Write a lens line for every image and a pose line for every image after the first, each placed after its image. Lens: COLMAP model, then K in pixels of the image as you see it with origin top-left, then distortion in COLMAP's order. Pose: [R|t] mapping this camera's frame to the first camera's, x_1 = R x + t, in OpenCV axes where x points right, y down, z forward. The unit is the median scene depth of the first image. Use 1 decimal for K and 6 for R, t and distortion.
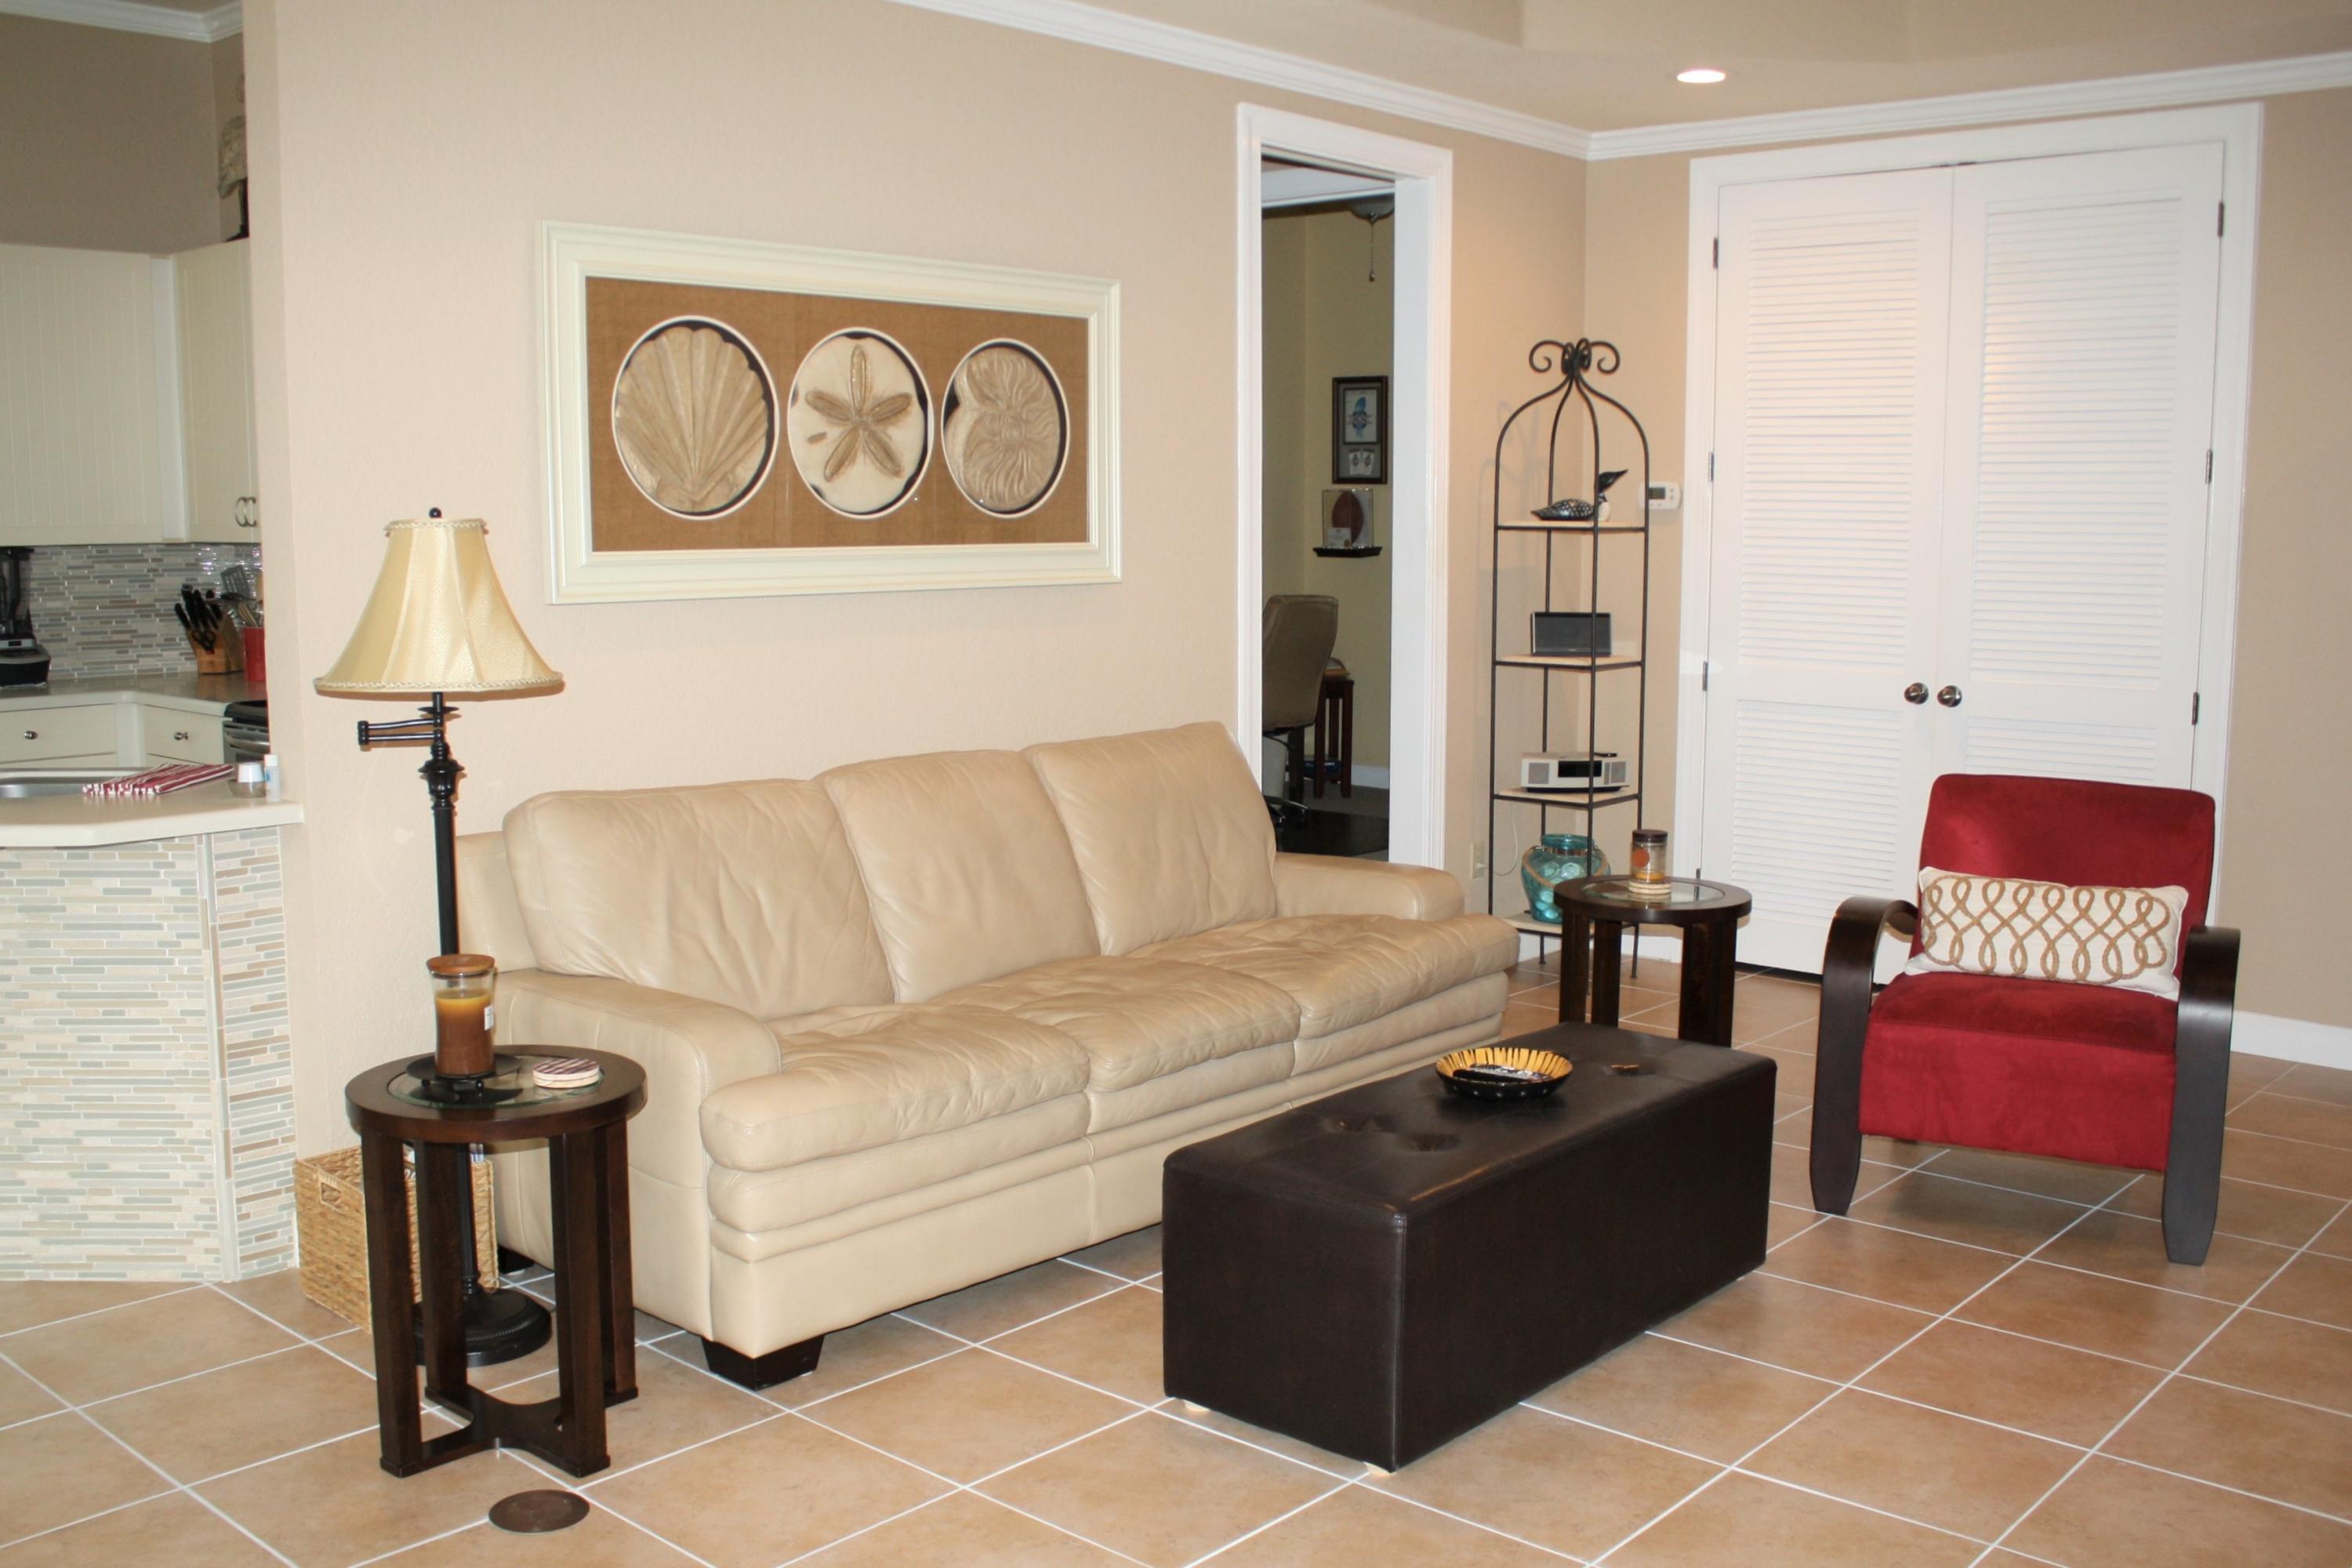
lens RADIAL K [[2173.9, 0, 1141.6], [0, 2173.9, 785.0], [0, 0, 1]] dist [-0.101960, 0.020226]
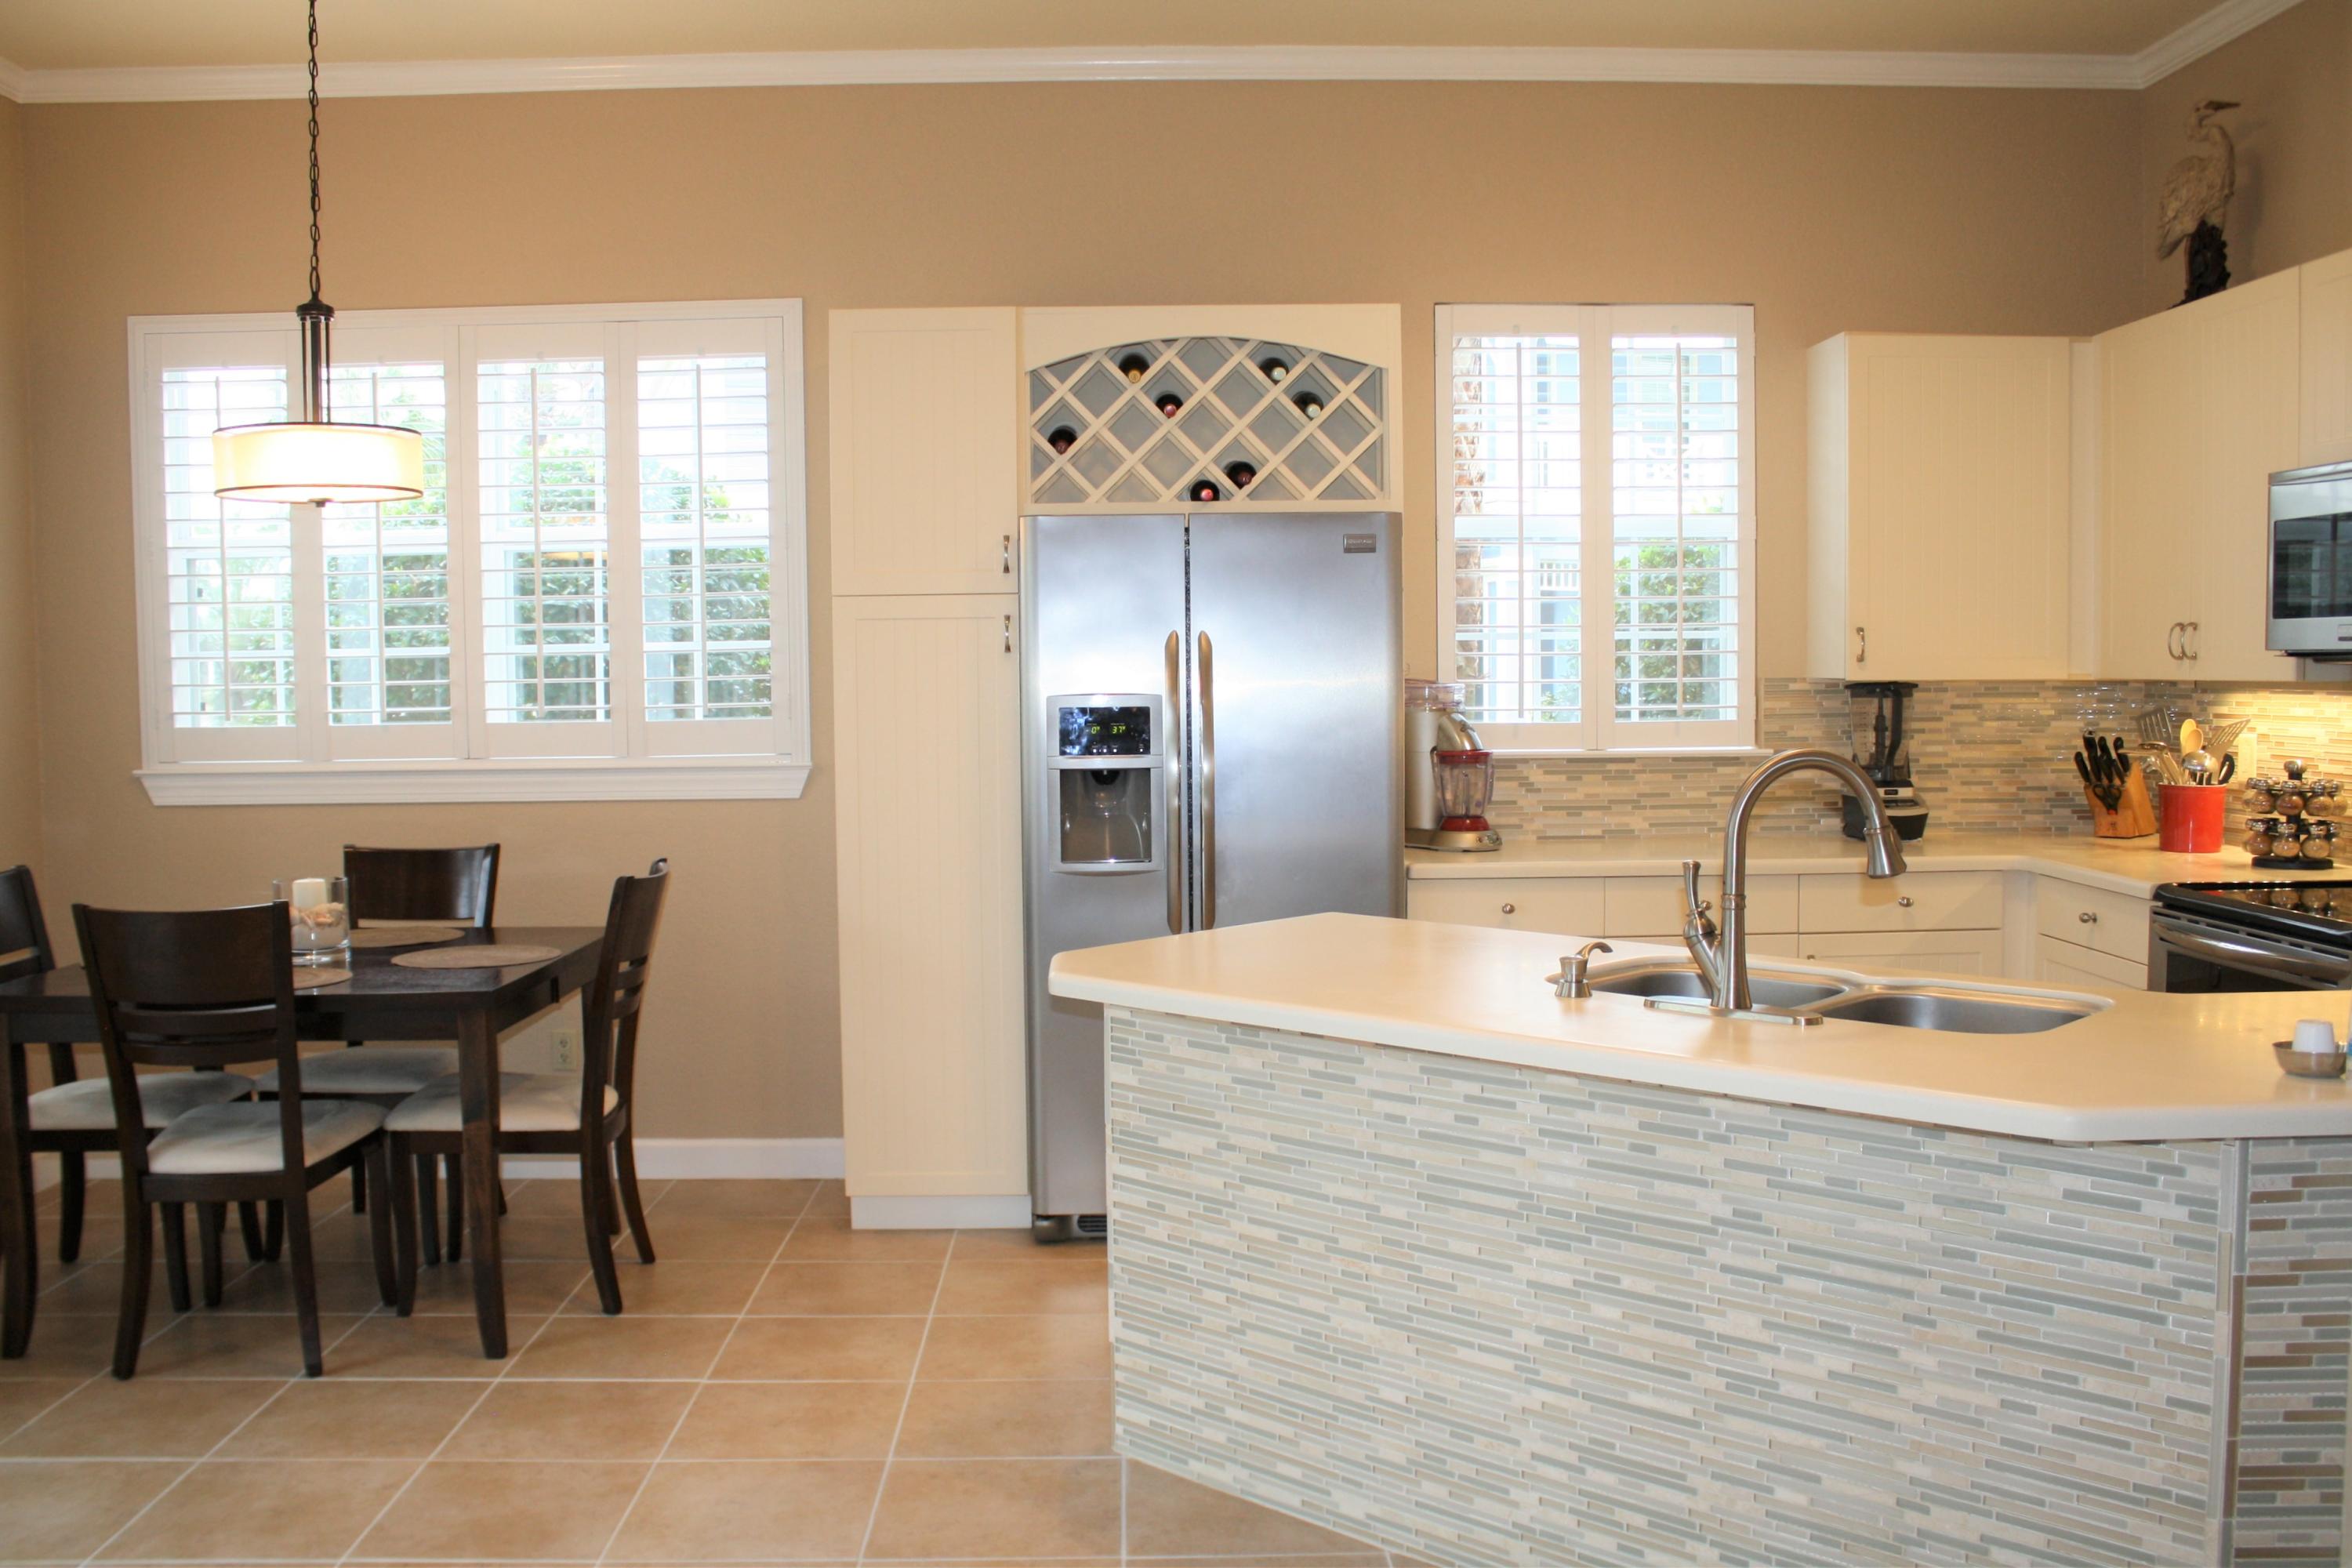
lens RADIAL K [[2048.9, 0, 1158.4], [0, 2048.9, 794.4], [0, 0, 1]] dist [-0.163056, 0.149369]
pose [[0.687852, 0.040106, -0.724742, -0.235258], [-0.084432, 0.996115, -0.025011, -0.033104], [0.720923, 0.078395, 0.688566, 0.354970]]
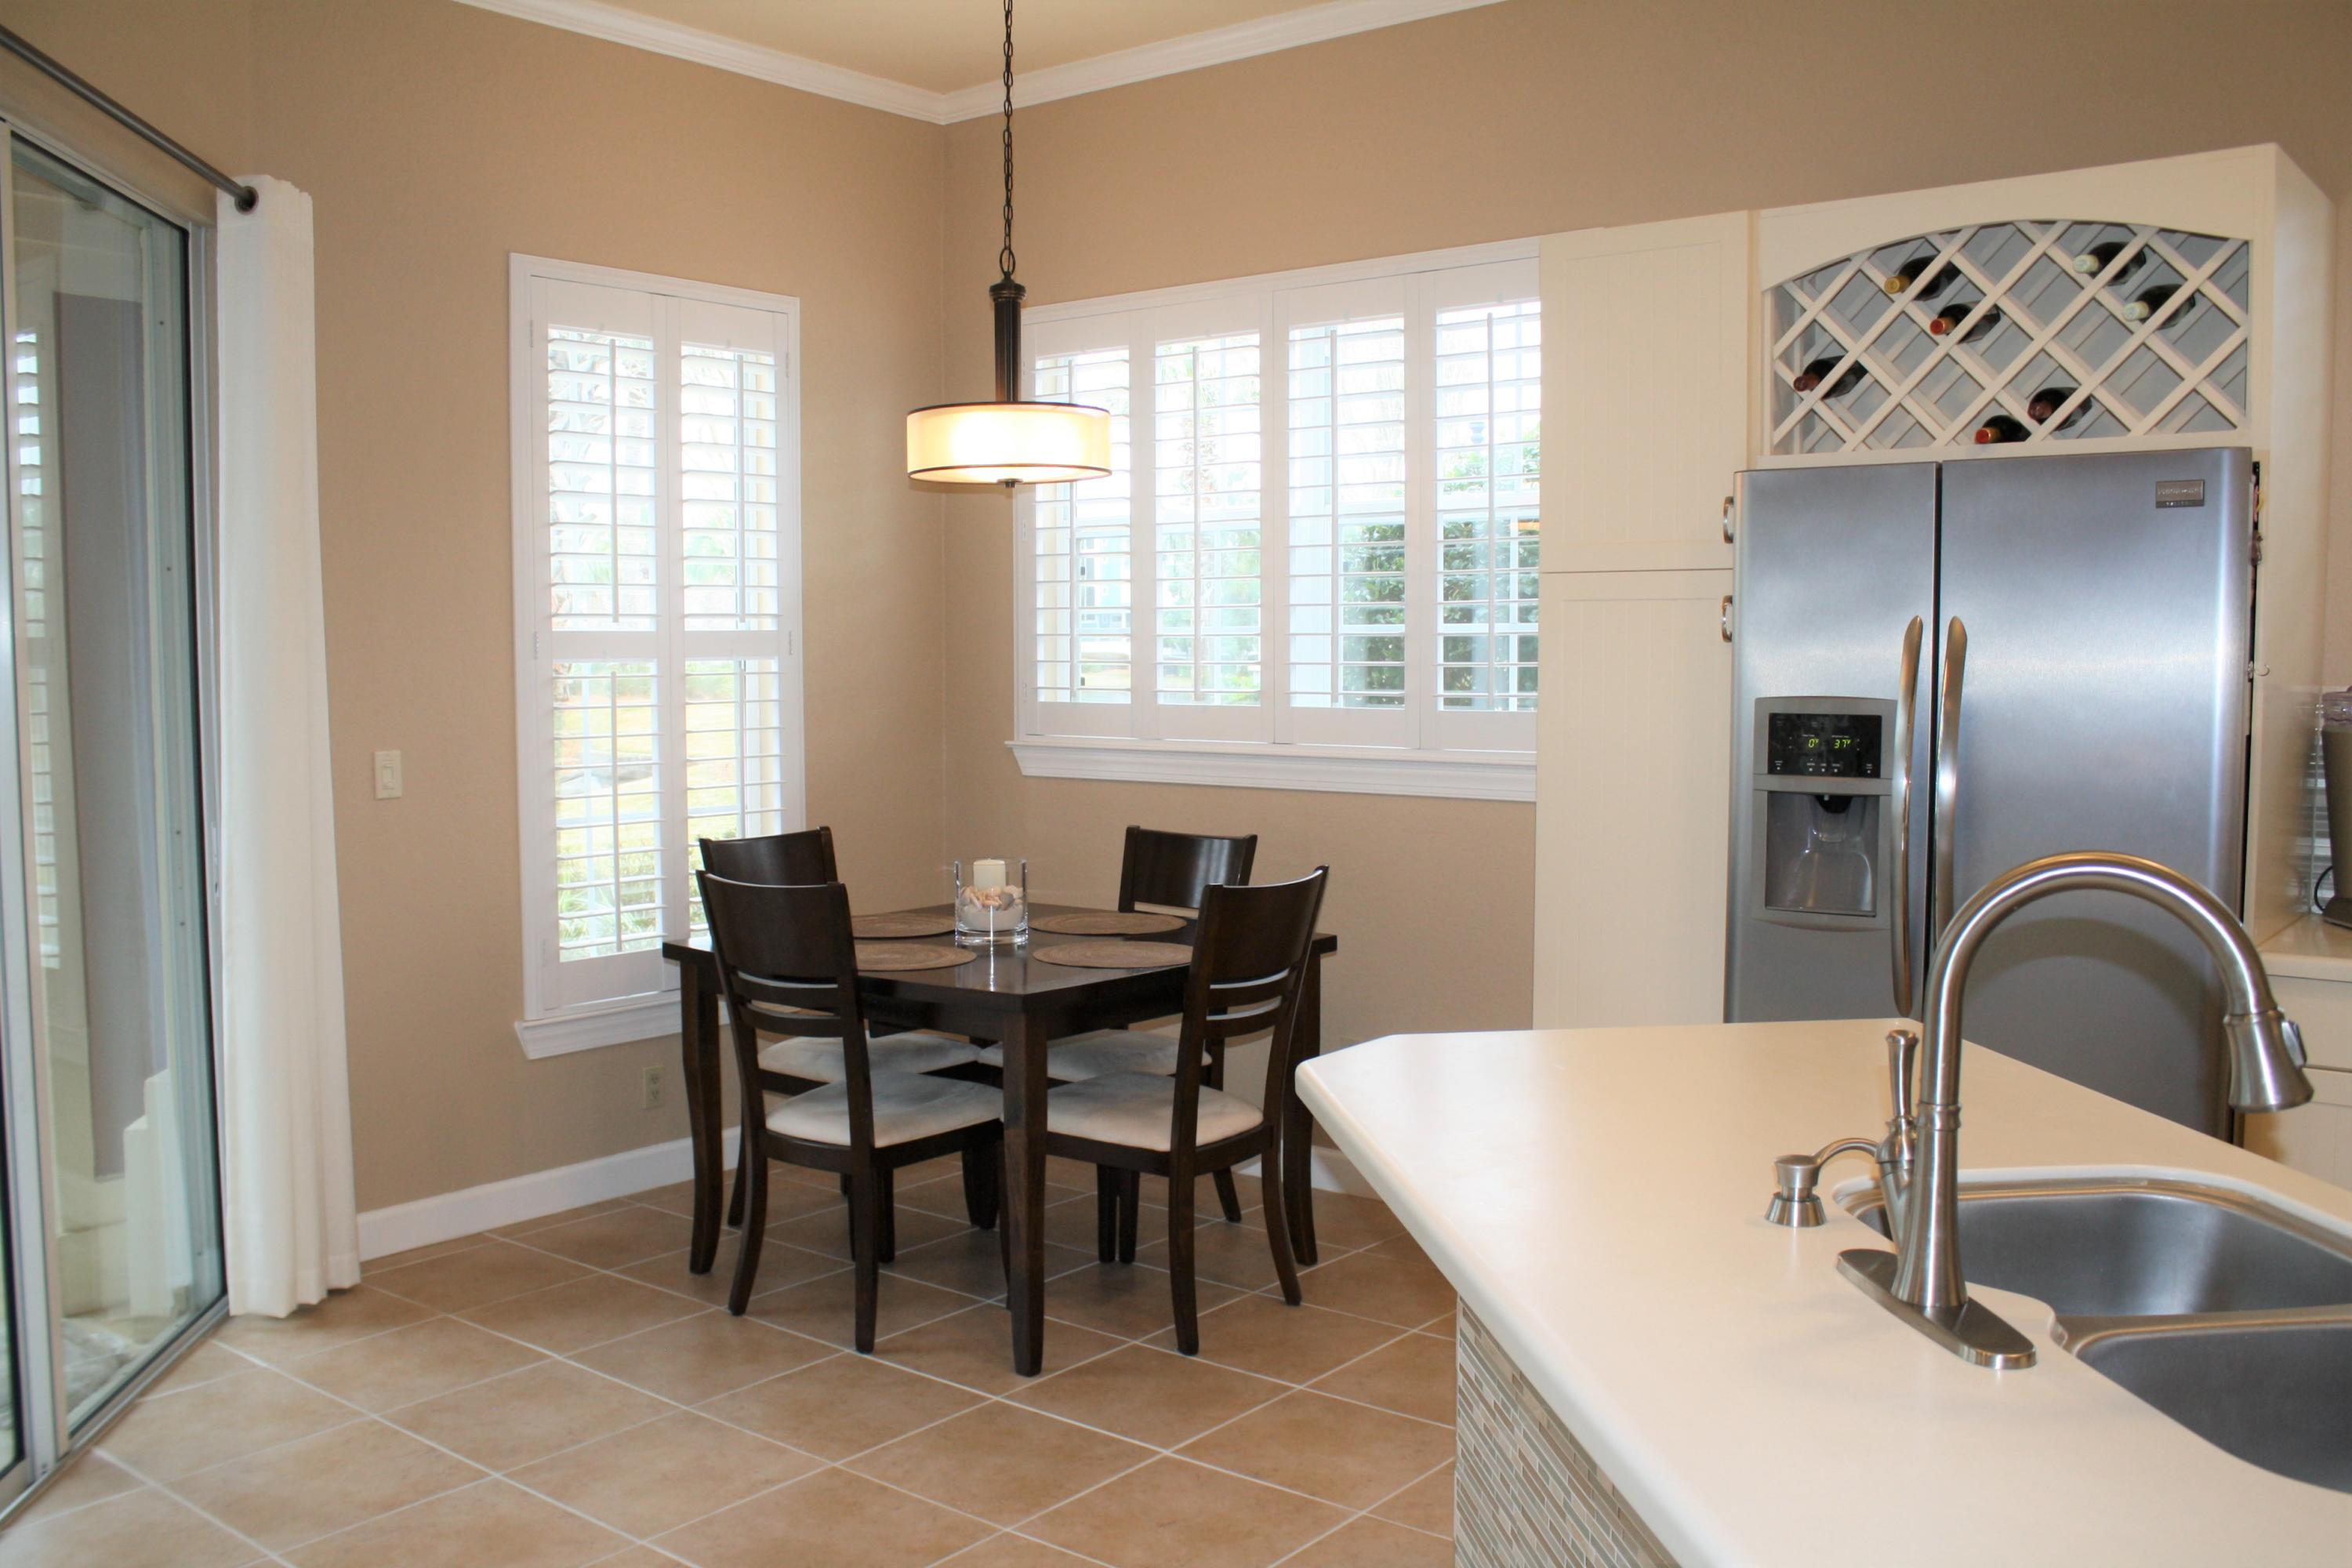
lens RADIAL K [[2027.9, 0, 1117.2], [0, 2027.9, 801.4], [0, 0, 1]] dist [-0.167288, 0.110628]
pose [[0.048931, 0.077403, -0.995798, -0.240075], [-0.125008, 0.989628, 0.070780, -0.095830], [0.990948, 0.121020, 0.058099, 0.789790]]
